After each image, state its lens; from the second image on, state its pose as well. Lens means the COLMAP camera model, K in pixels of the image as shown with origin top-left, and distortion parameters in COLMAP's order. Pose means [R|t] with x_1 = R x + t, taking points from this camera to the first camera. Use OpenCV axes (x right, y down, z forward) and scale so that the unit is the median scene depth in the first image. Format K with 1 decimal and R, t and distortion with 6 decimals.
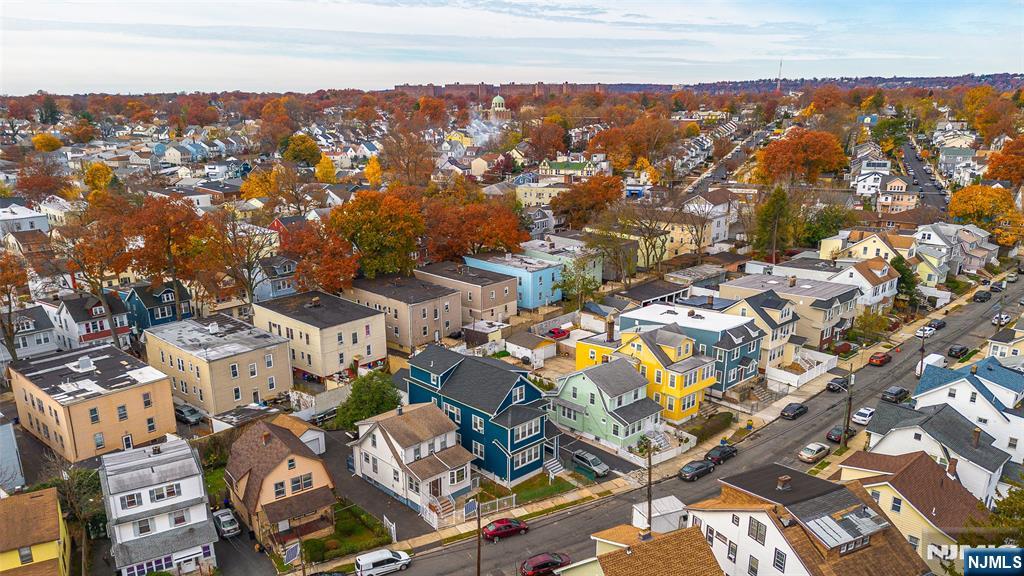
lens RADIAL K [[717.8, 0, 512.0], [0, 717.8, 288.0], [0, 0, 1]] dist [0.003549, 0.000330]
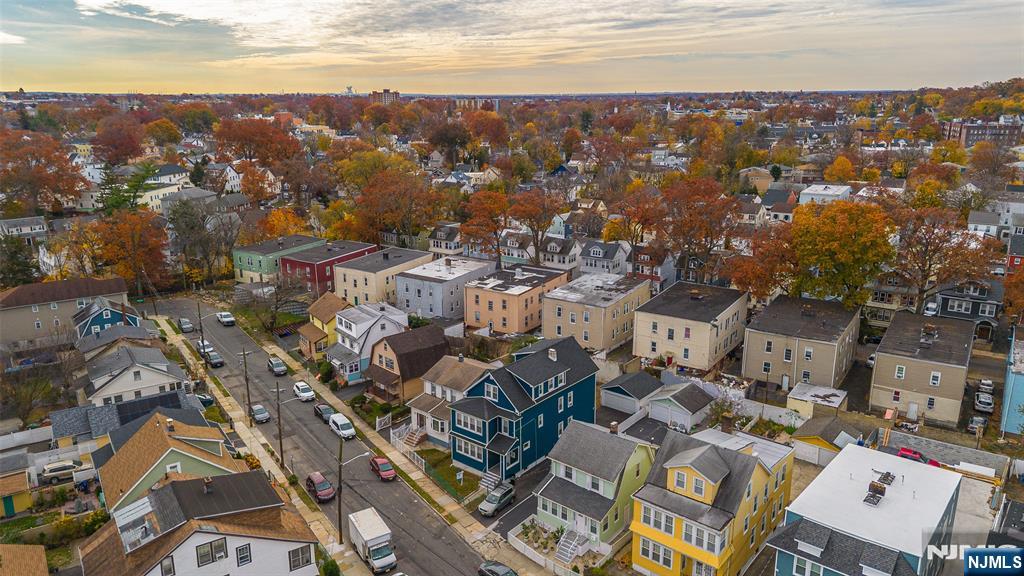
lens RADIAL K [[717.8, 0, 512.0], [0, 717.8, 288.0], [0, 0, 1]] dist [0.003549, 0.000330]
pose [[0.125817, 0.263683, -0.956369, 0.856316], [-0.234065, 0.944703, 0.229673, -0.208531], [0.964045, 0.194956, 0.180579, 0.750124]]
